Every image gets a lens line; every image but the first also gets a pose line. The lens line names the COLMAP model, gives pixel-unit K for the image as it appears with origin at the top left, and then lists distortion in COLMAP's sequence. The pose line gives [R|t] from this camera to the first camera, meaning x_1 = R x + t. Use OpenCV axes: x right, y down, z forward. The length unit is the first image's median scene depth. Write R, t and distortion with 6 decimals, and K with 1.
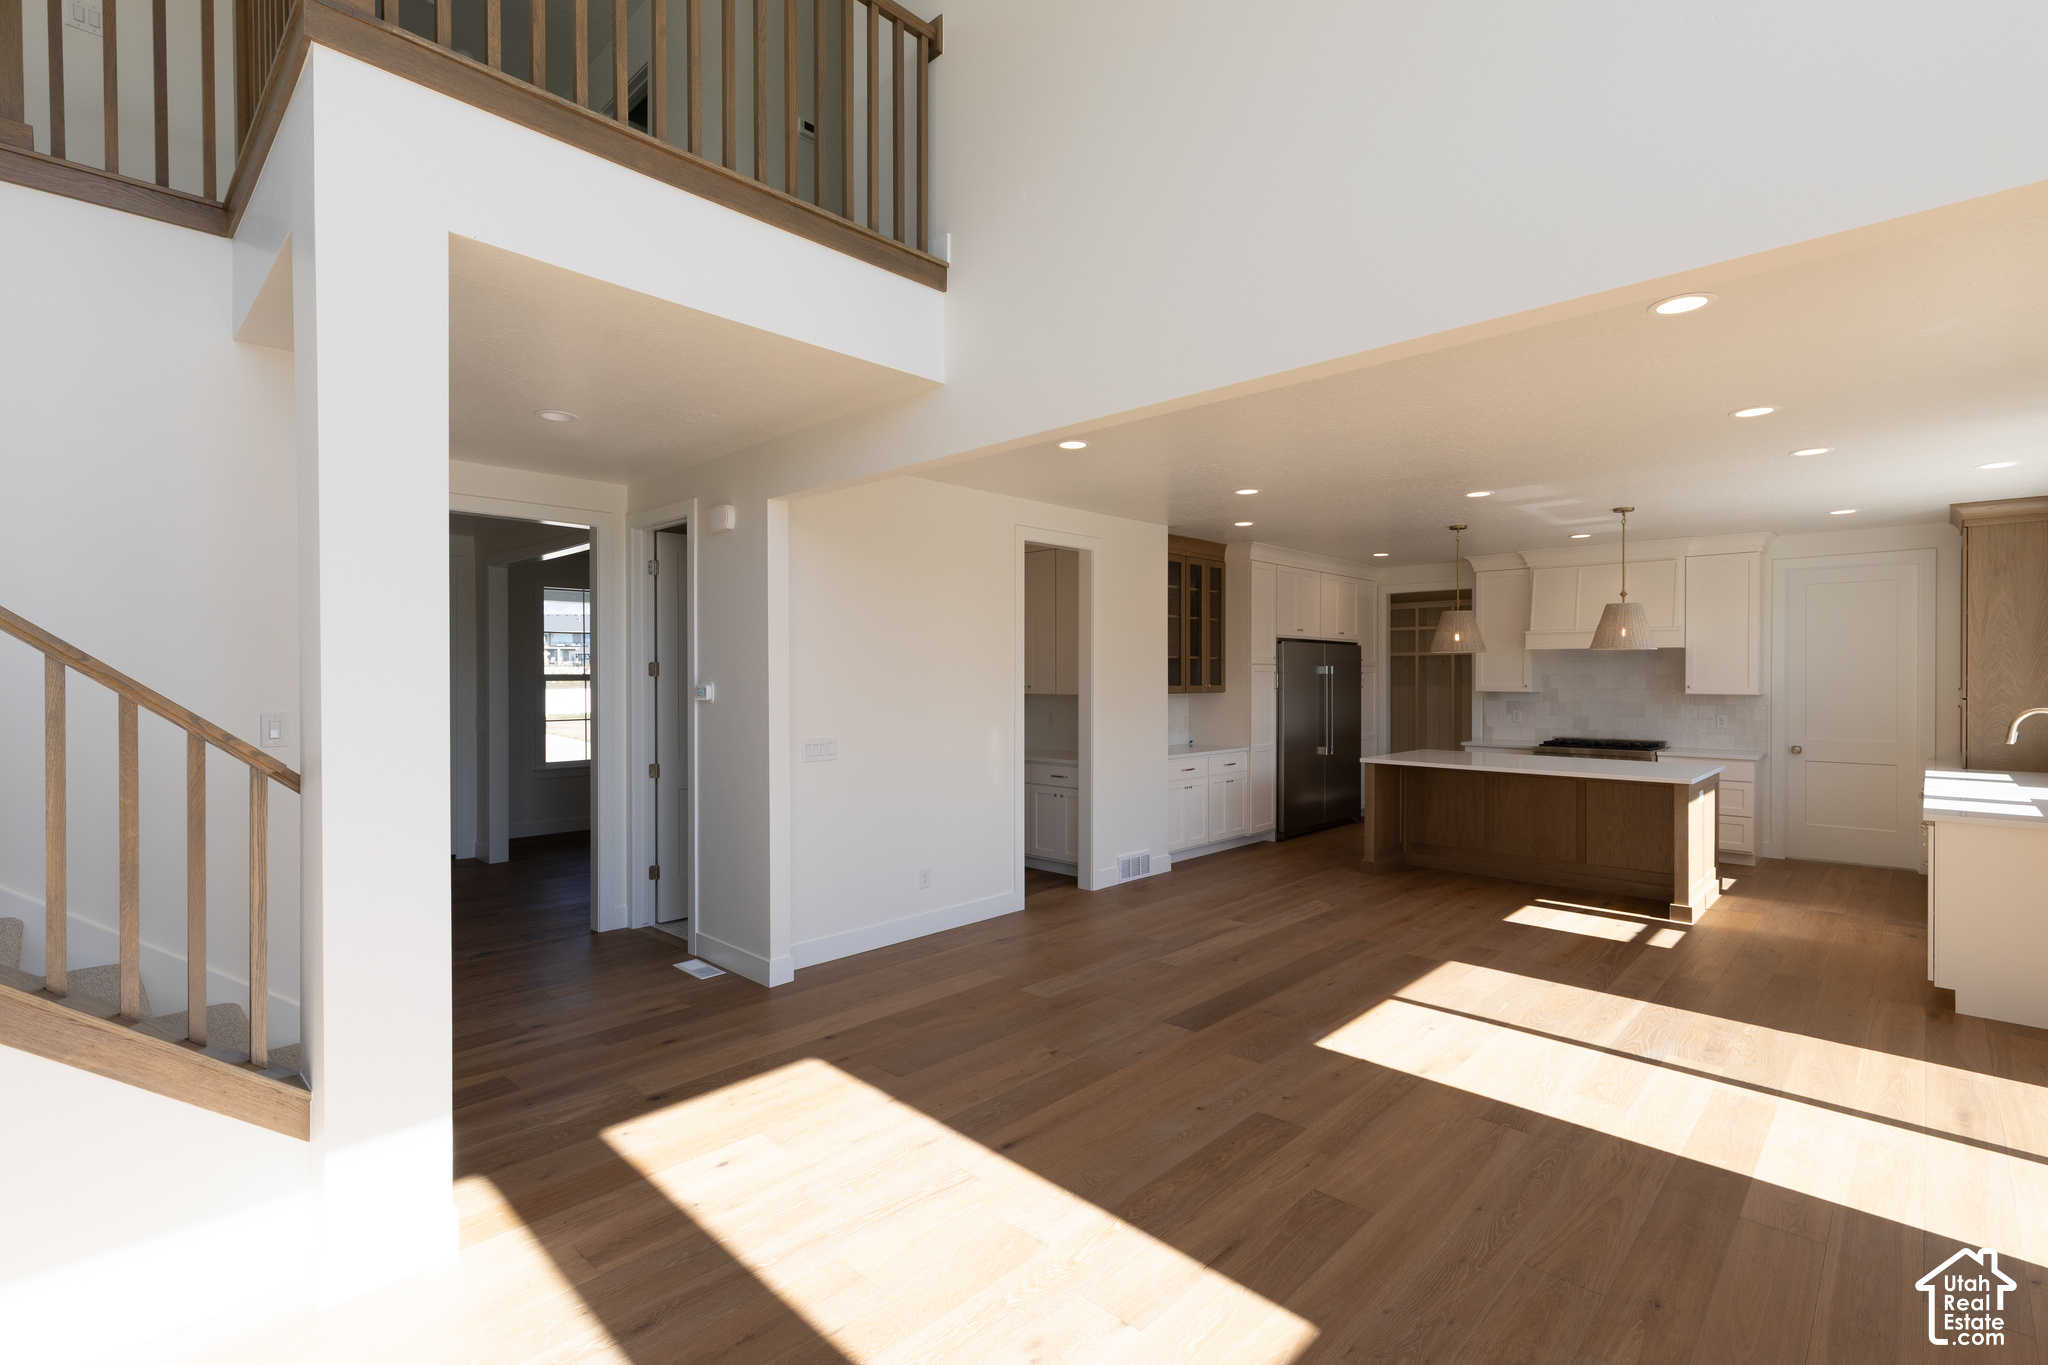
lens RADIAL K [[933.4, 0, 1024.0], [0, 933.4, 682.5], [0, 0, 1]] dist [0.005981, -0.001814]
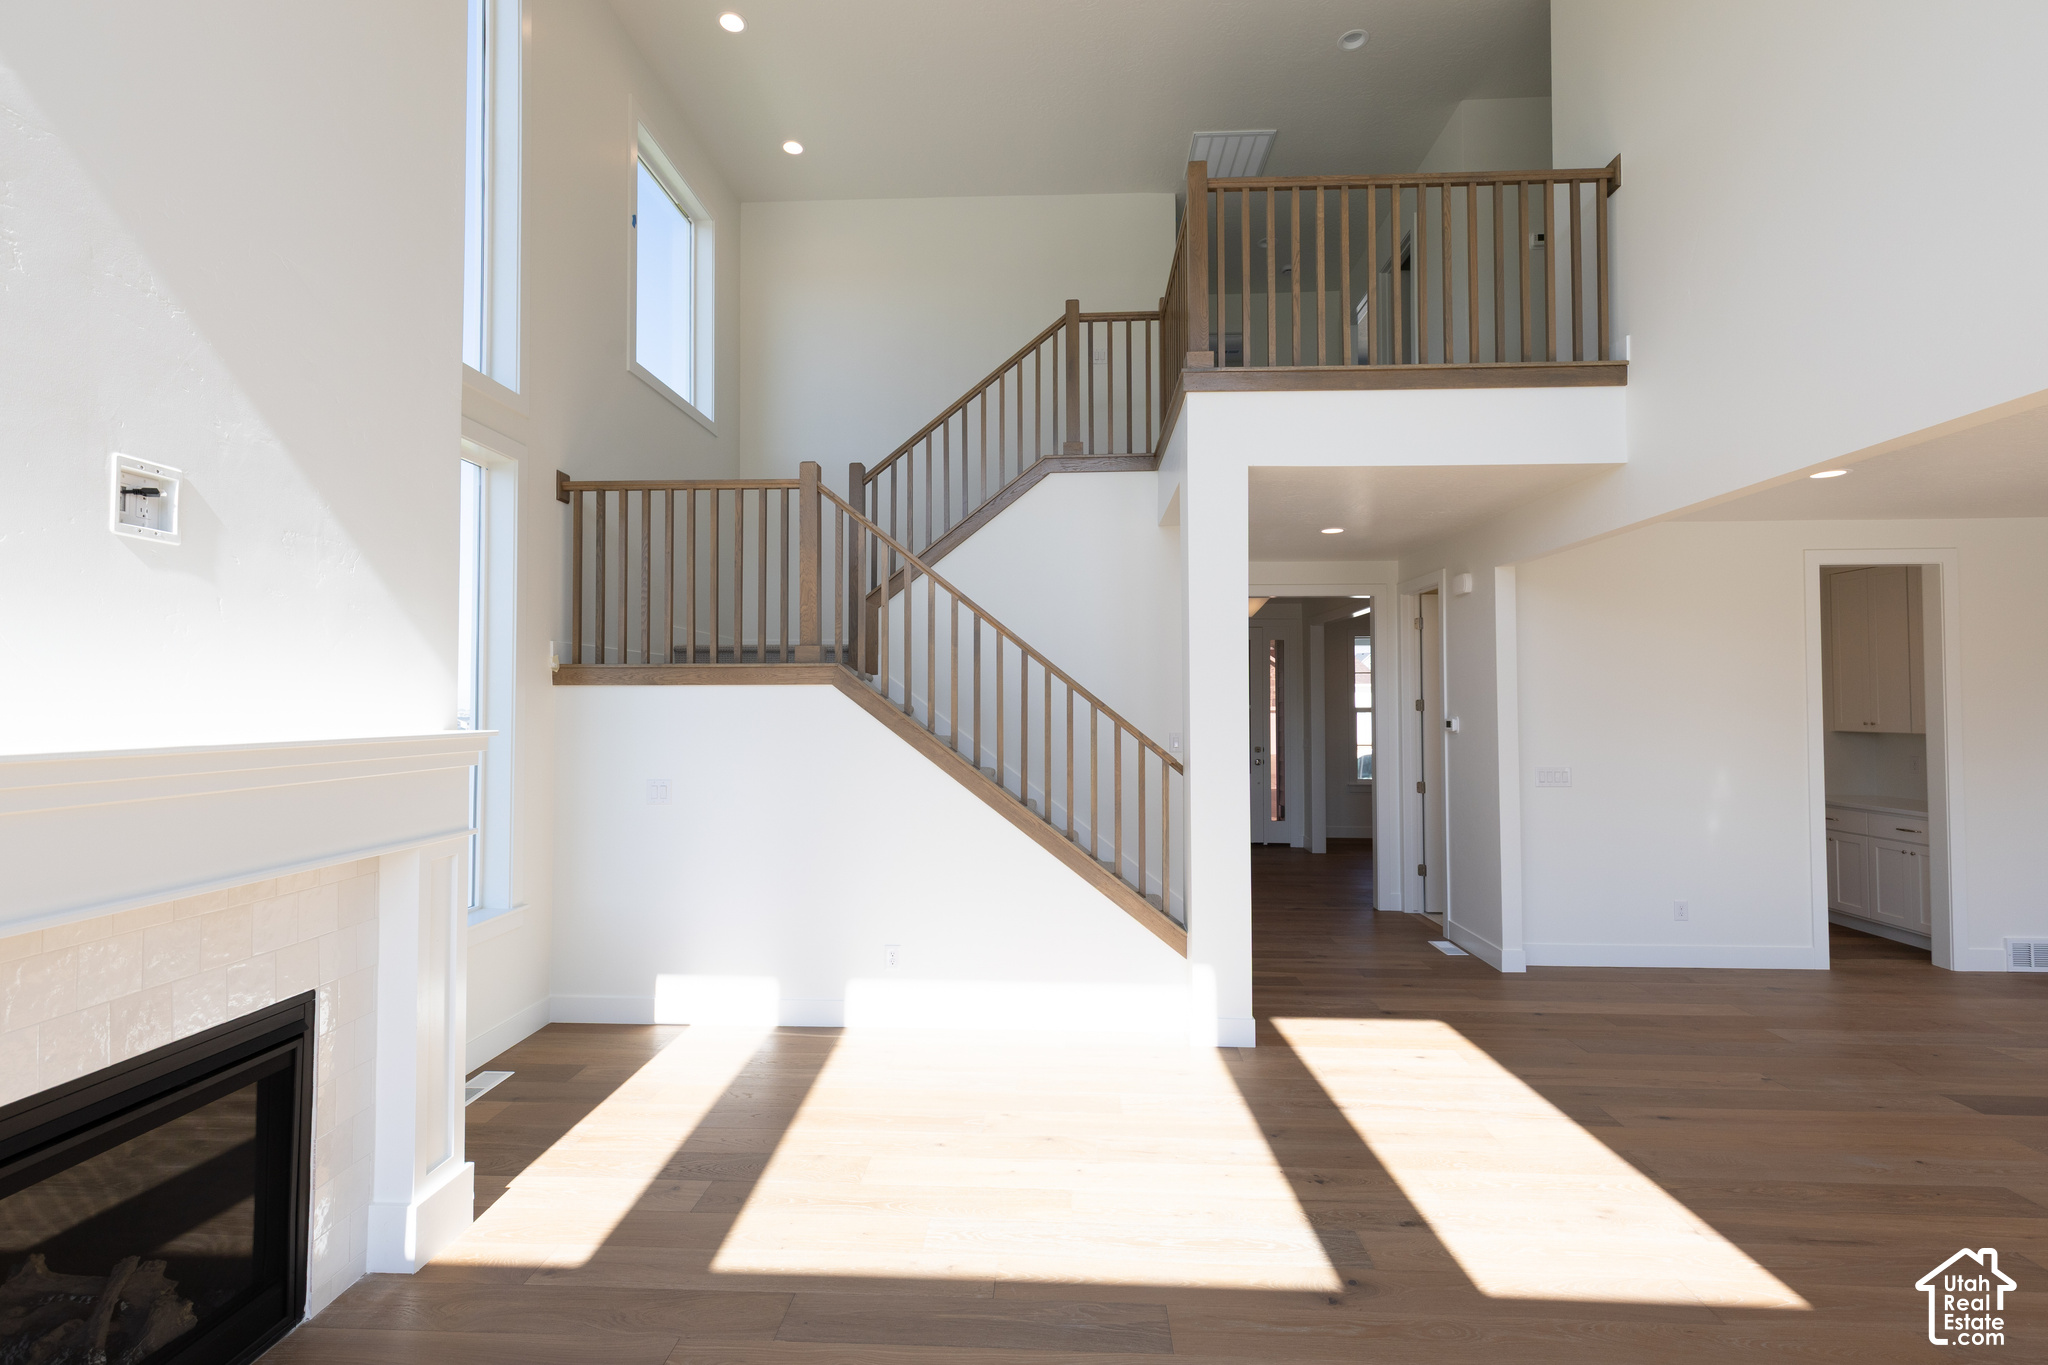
lens RADIAL K [[933.4, 0, 1024.0], [0, 933.4, 682.5], [0, 0, 1]] dist [0.005981, -0.001814]
pose [[0.658559, -0.017735, -0.752320, 0.254193], [-0.005322, 0.999587, -0.028223, -0.008672], [0.752510, 0.022590, 0.658193, -0.283653]]
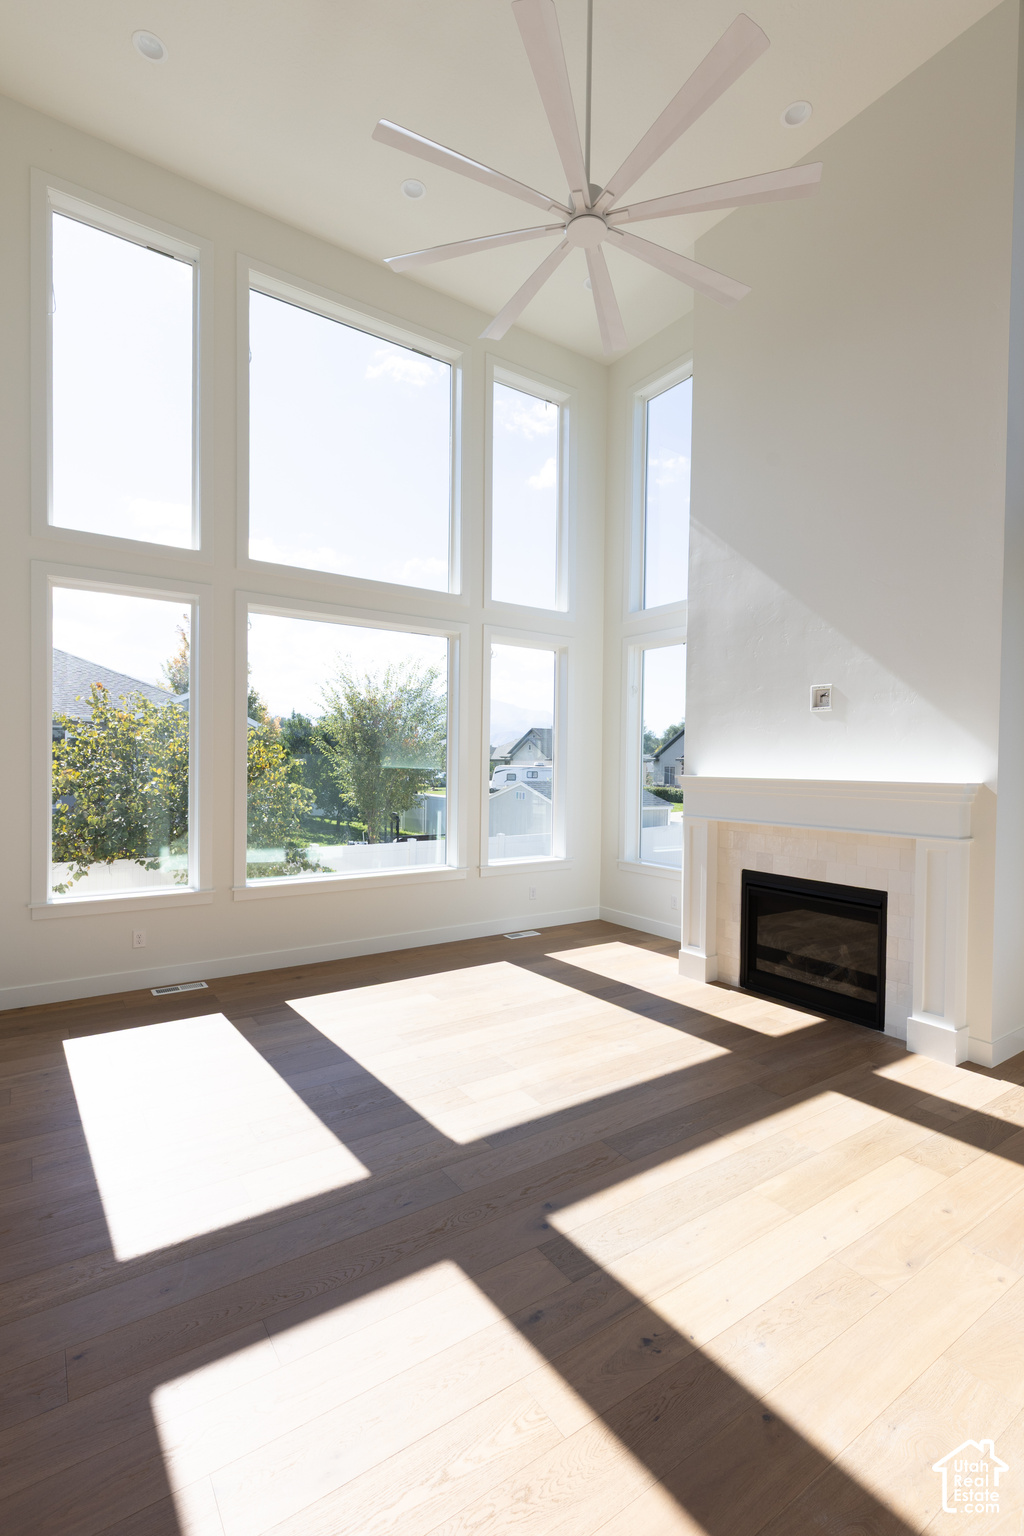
lens RADIAL K [[700.0, 0, 512.0], [0, 700.0, 768.0], [0, 0, 1]] dist [0.005981, -0.001814]
pose [[-0.979480, -0.012397, 0.201159, -0.159160], [-0.008977, 0.999799, 0.017905, -0.020039], [-0.201341, 0.015732, -0.979395, 0.857942]]
